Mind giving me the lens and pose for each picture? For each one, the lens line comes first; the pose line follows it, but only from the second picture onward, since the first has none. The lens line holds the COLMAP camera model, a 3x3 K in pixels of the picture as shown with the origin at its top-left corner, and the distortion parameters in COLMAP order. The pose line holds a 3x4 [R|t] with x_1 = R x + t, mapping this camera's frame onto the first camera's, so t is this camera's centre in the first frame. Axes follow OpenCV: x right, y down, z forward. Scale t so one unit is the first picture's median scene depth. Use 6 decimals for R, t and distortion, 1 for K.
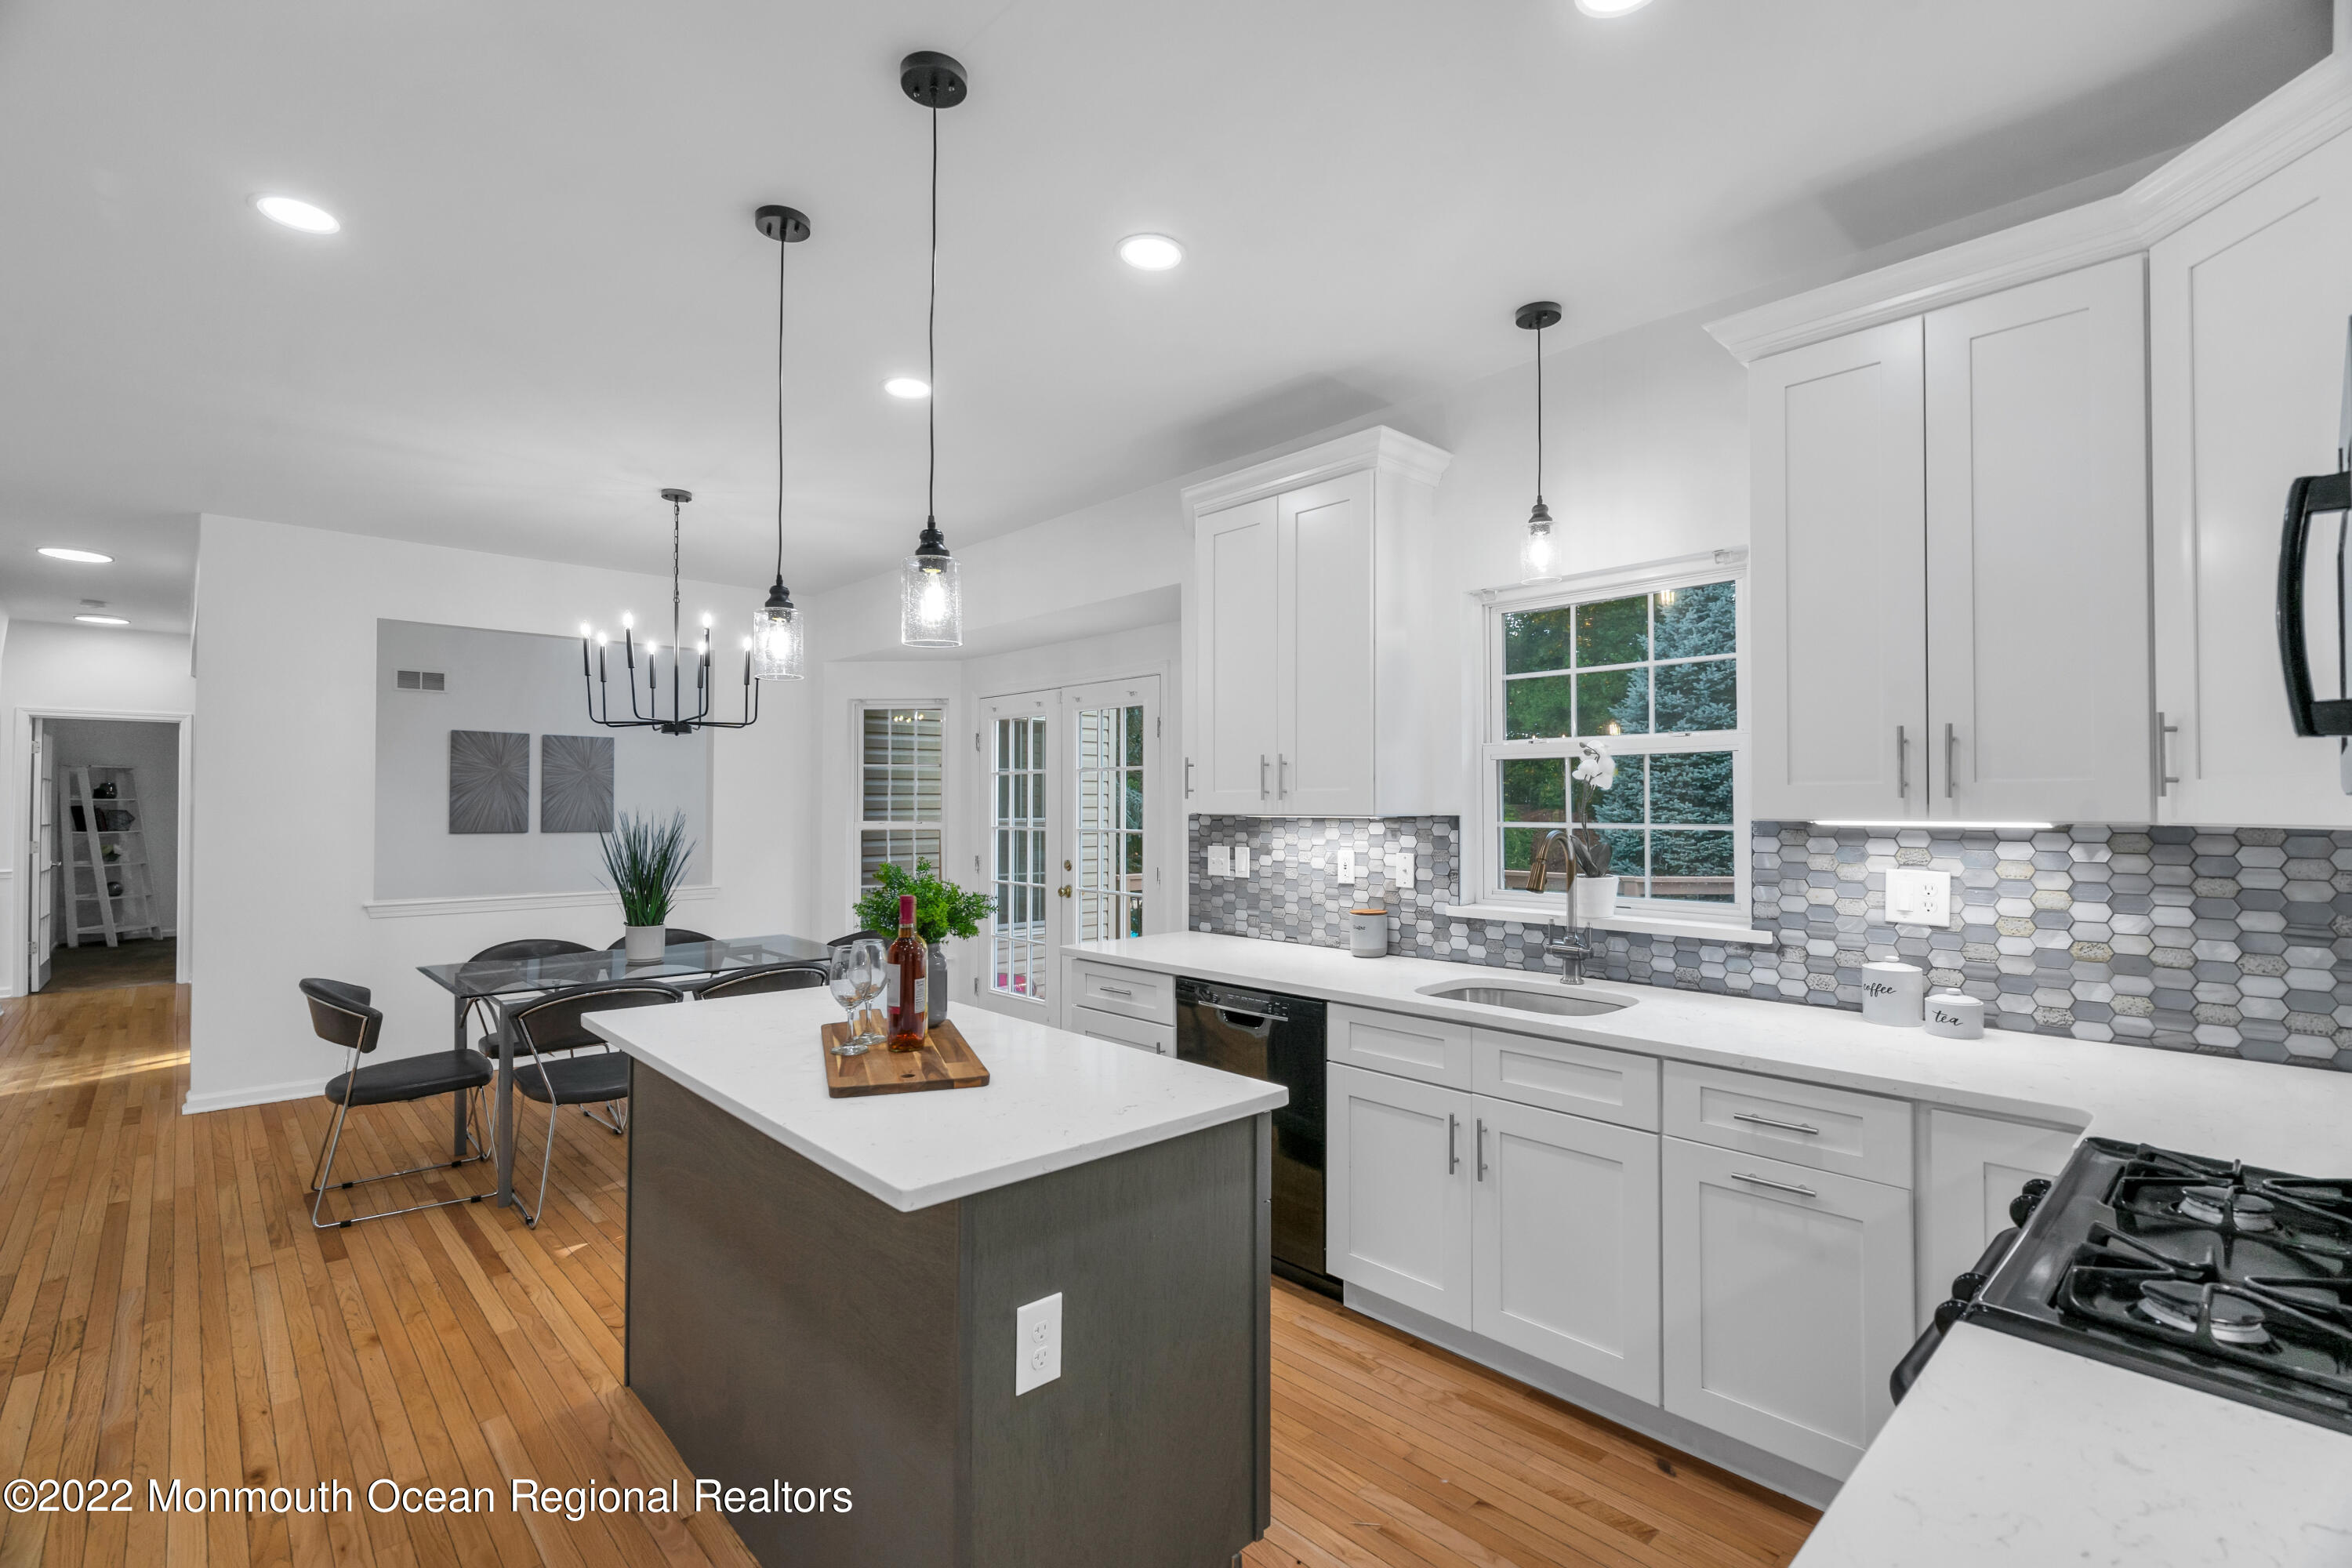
lens RADIAL K [[1070.1, 0, 1168.2], [0, 1070.1, 789.4], [0, 0, 1]] dist [-0.003986, 0.000547]
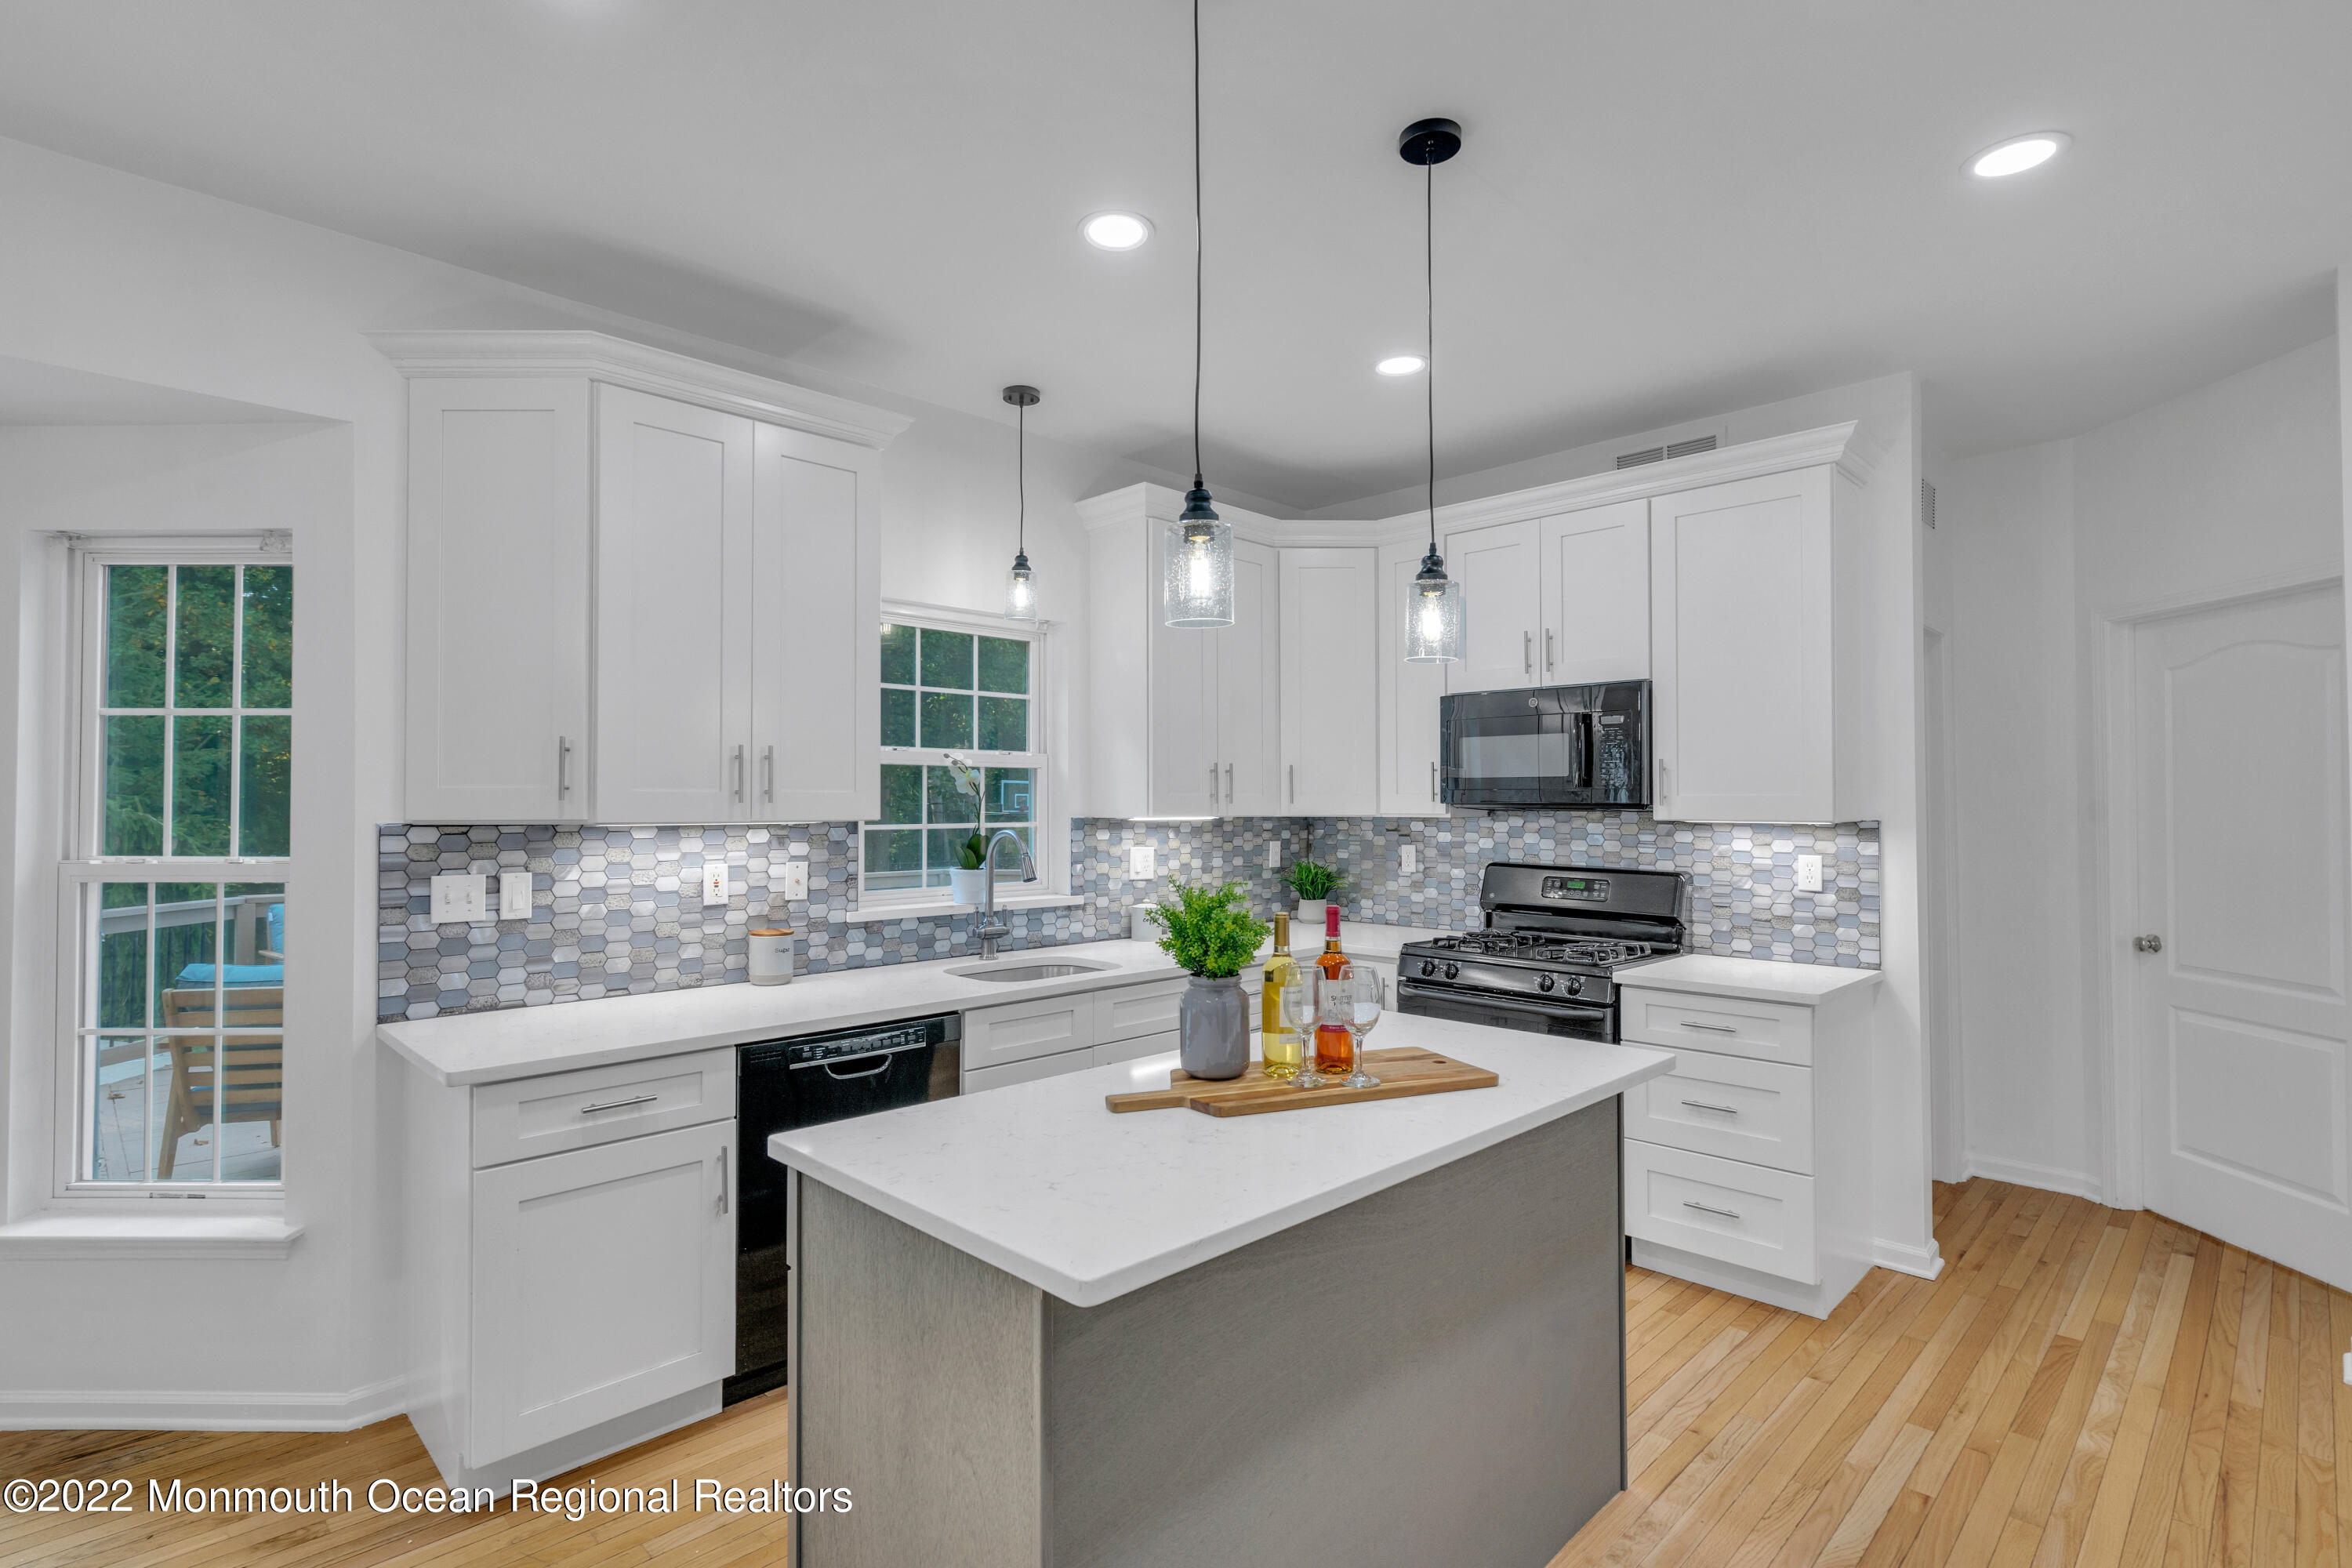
lens RADIAL K [[1127.1, 0, 1171.9], [0, 1127.1, 785.6], [0, 0, 1]] dist [-0.001846, -0.000147]
pose [[-0.033502, 0.019160, 0.999255, -0.659918], [-0.012004, 0.999736, -0.019571, 0.008594], [-0.999367, -0.012651, -0.033263, 0.632803]]
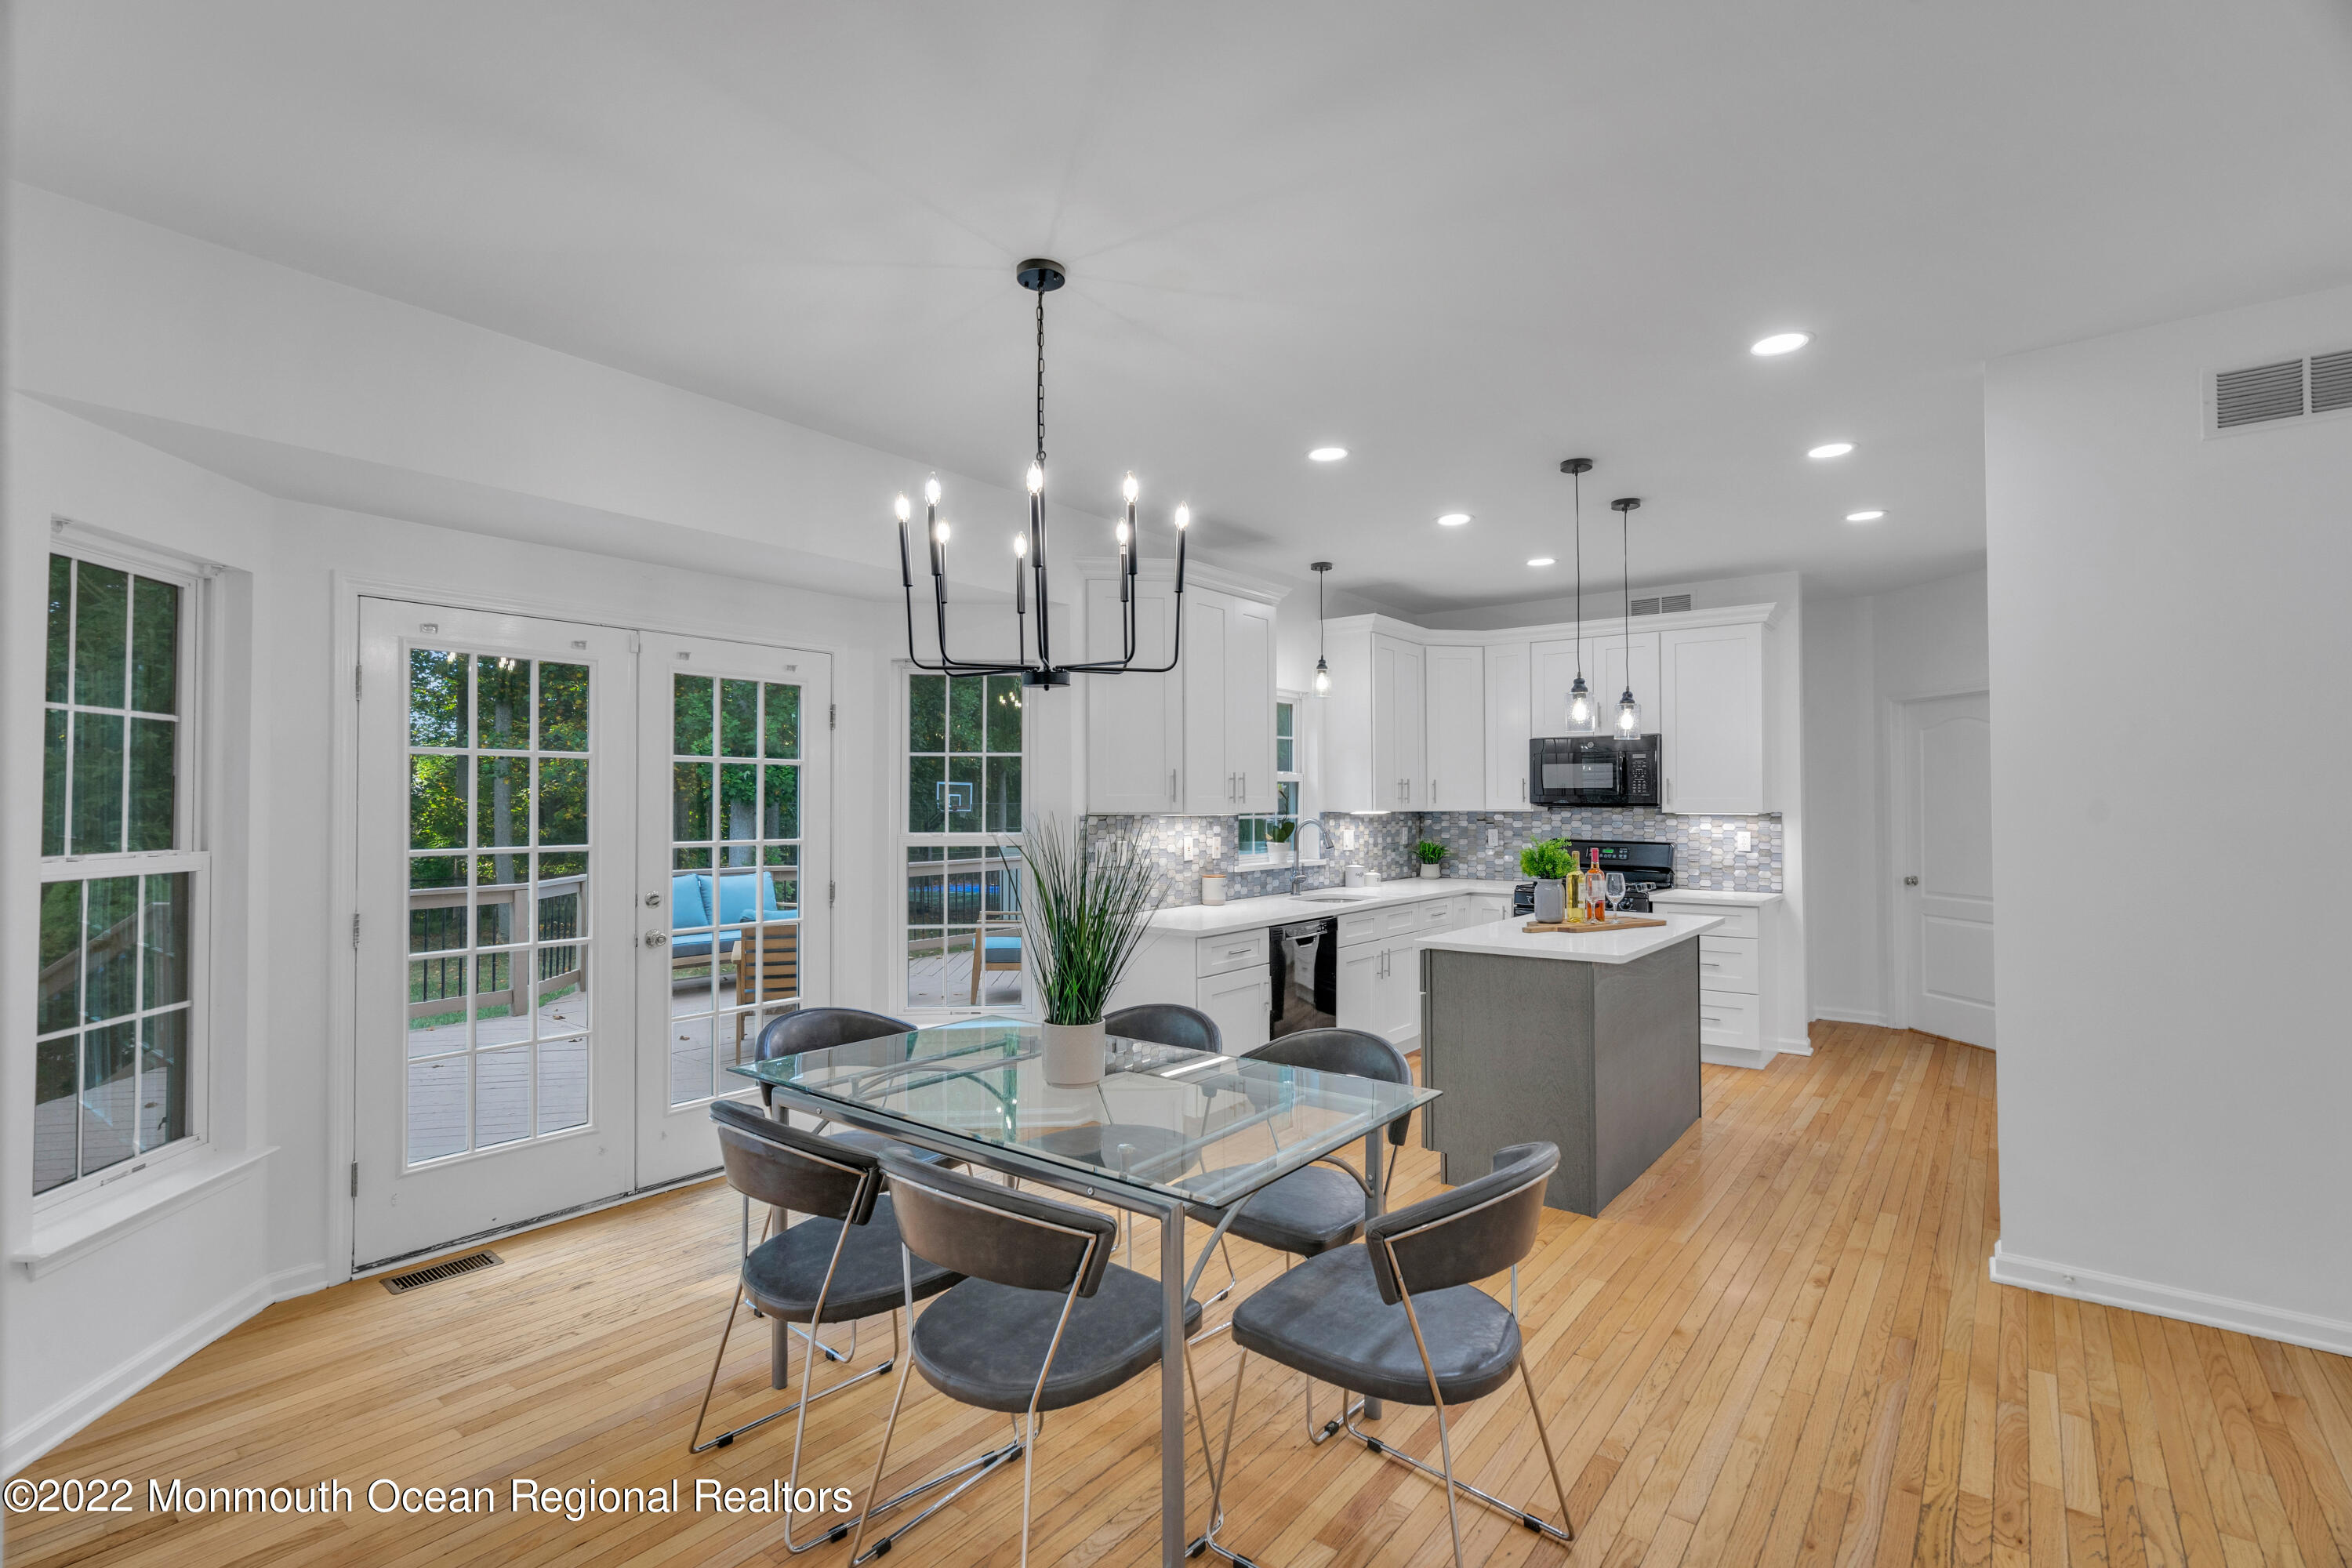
lens RADIAL K [[1082.4, 0, 1170.4], [0, 1082.4, 788.2], [0, 0, 1]] dist [-0.007282, 0.000754]
pose [[-0.157470, 0.016332, 0.987389, -1.202259], [-0.010914, 0.999773, -0.018277, 0.015204], [-0.987463, -0.013654, -0.157256, 1.170421]]
